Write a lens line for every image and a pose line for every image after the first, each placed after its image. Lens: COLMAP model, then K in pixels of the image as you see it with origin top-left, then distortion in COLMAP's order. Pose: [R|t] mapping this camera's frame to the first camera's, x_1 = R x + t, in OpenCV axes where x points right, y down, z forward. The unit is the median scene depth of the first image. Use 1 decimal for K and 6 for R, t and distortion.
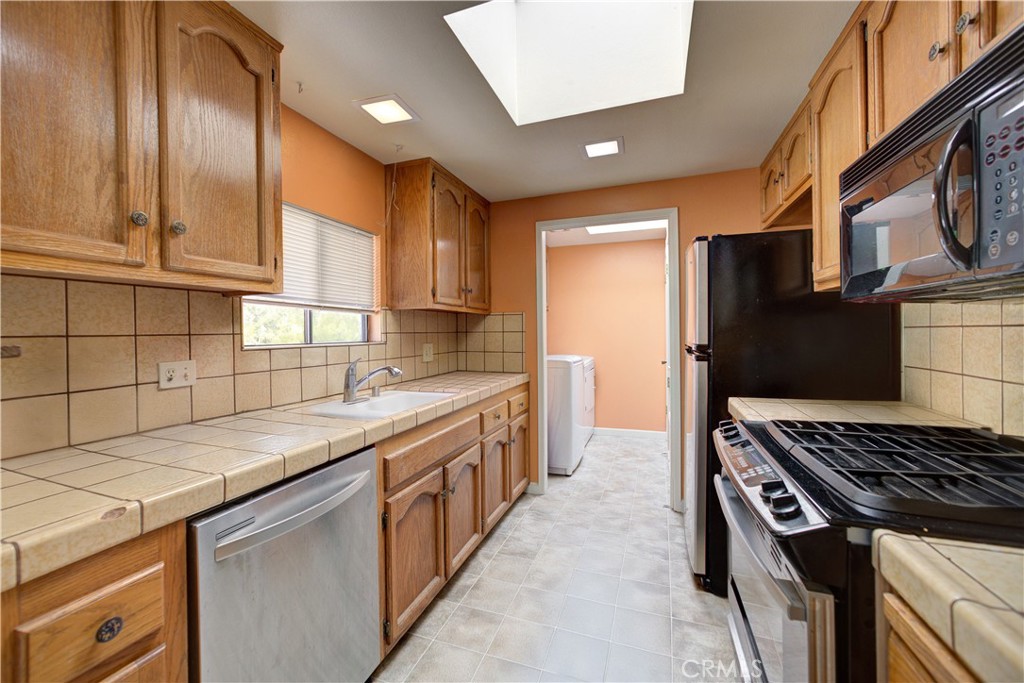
lens RADIAL K [[405.0, 0, 505.9], [0, 405.0, 337.2], [0, 0, 1]] dist [-0.020205, 0.008839]
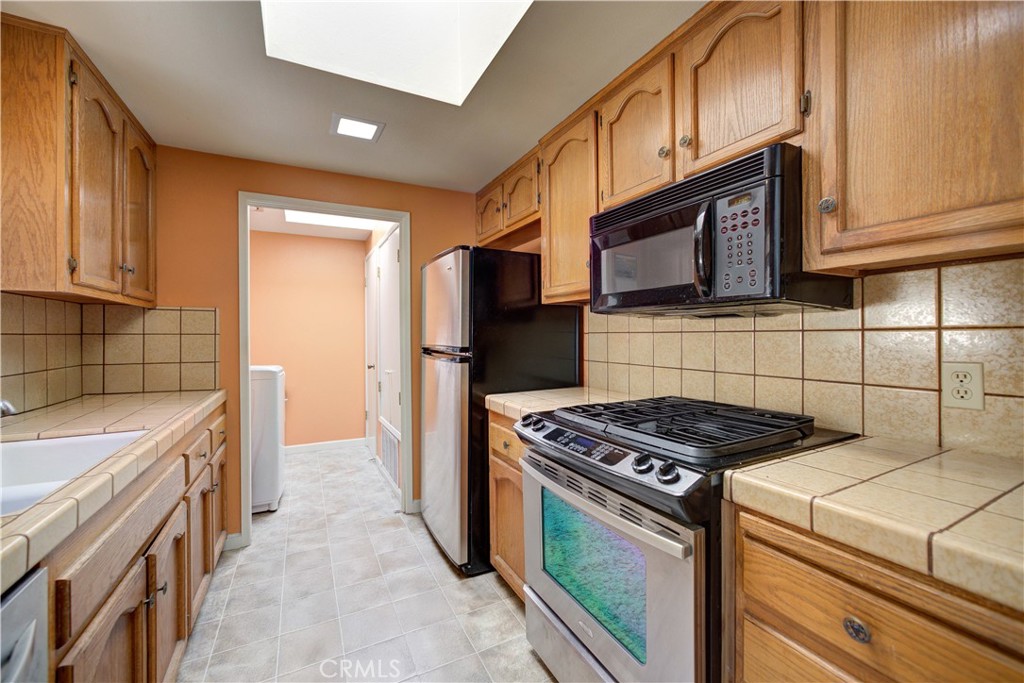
lens RADIAL K [[405.0, 0, 505.9], [0, 405.0, 337.2], [0, 0, 1]] dist [-0.020205, 0.008839]
pose [[0.683518, 0.002949, 0.729928, -0.173082], [0.004877, 0.999951, -0.008607, 0.001376], [-0.729917, 0.009443, 0.683470, 0.149350]]
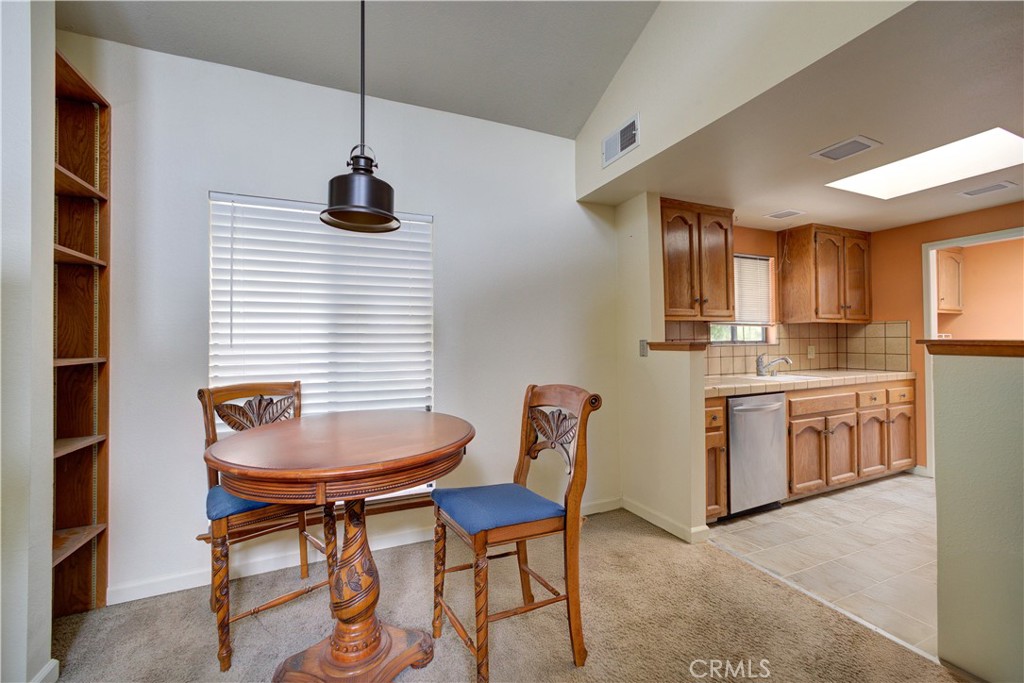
lens RADIAL K [[405.0, 0, 505.9], [0, 405.0, 337.2], [0, 0, 1]] dist [-0.020205, 0.008839]
pose [[0.682721, -0.005167, -0.730660, 0.124799], [-0.004507, 0.999926, -0.011282, 0.007319], [0.730665, 0.010996, 0.682648, -0.871989]]
